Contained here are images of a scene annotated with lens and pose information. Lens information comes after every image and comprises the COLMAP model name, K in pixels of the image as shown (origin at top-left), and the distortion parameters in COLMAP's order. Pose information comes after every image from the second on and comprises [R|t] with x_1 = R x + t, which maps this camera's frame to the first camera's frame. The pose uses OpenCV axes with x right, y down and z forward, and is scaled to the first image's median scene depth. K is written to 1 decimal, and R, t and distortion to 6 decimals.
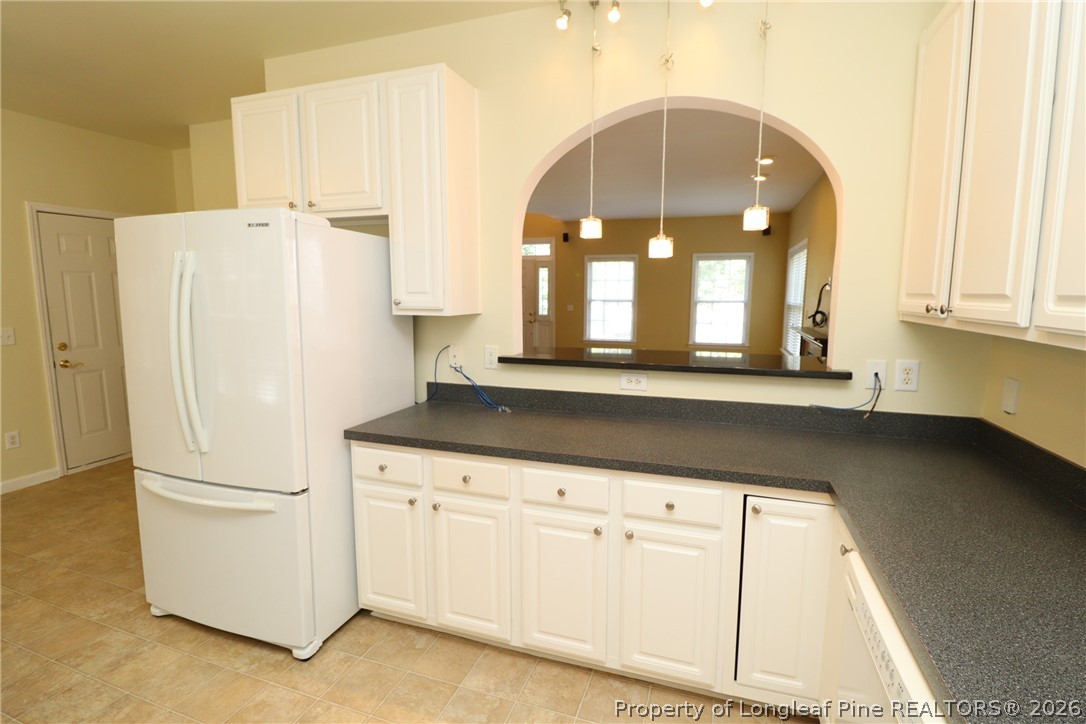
lens RADIAL K [[546.7, 0, 539.5], [0, 546.7, 360.1], [0, 0, 1]] dist [-0.014552, 0.000026]
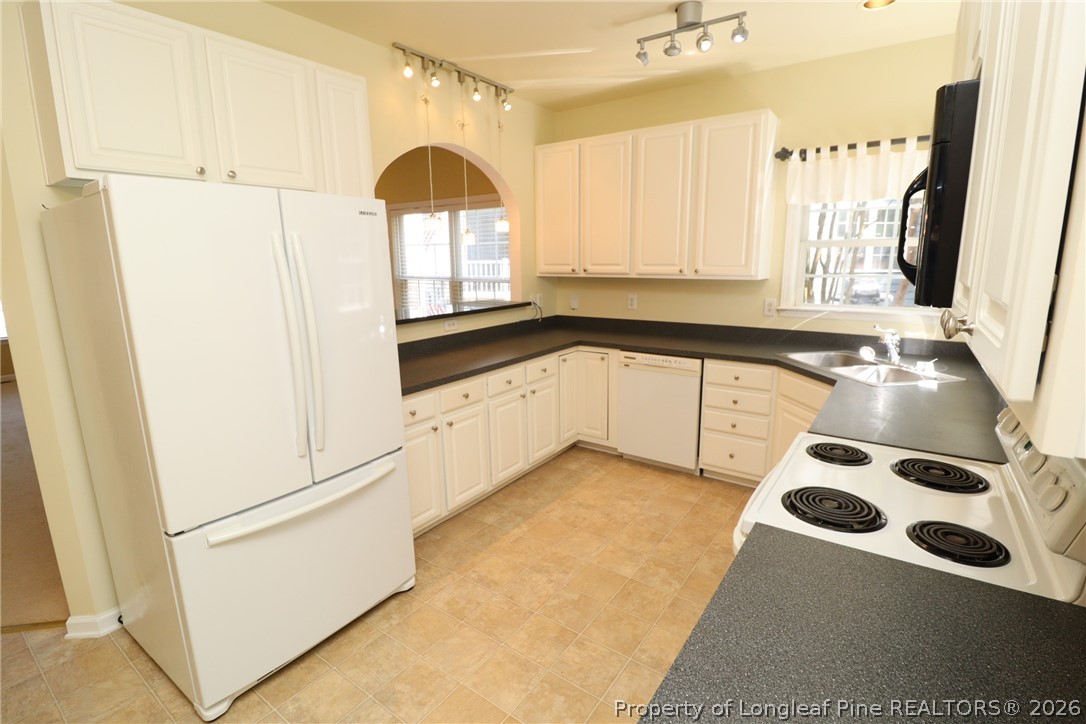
lens RADIAL K [[510.7, 0, 542.4], [0, 510.7, 359.0], [0, 0, 1]] dist [-0.002116, -0.000687]
pose [[0.274385, -0.198666, 0.940874, -1.272372], [0.127825, 0.977279, 0.169076, -0.084117], [-0.953086, 0.073875, 0.293545, 0.355294]]
